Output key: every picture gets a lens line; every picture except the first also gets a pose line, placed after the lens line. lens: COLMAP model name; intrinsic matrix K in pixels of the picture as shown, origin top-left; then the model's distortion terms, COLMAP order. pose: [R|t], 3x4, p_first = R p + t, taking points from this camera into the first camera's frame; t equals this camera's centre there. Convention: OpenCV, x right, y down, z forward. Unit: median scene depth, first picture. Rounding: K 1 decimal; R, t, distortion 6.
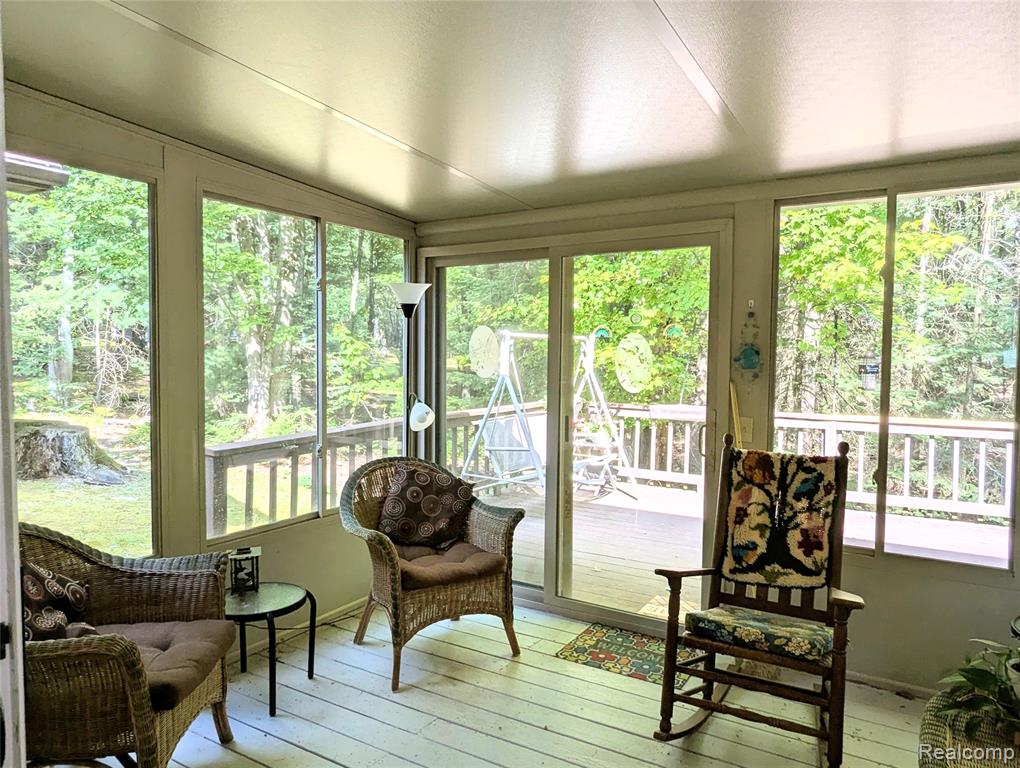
lens RADIAL K [[660.1, 0, 513.0], [0, 660.1, 383.2], [0, 0, 1]] dist [-0.009278, -0.003454]
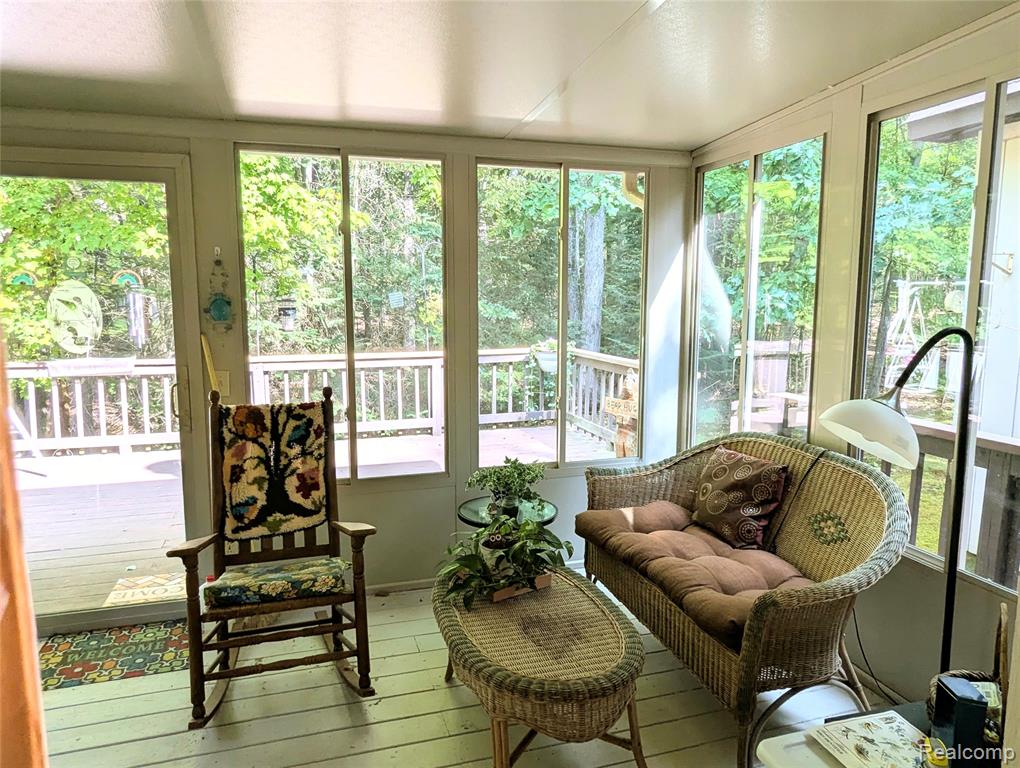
lens RADIAL K [[660.1, 0, 513.0], [0, 660.1, 383.6], [0, 0, 1]] dist [-0.009278, -0.003454]
pose [[0.667224, -0.103563, 0.737623, -0.088533], [0.038928, 0.993782, 0.104315, -0.016402], [-0.743839, -0.040888, 0.667106, 0.055641]]
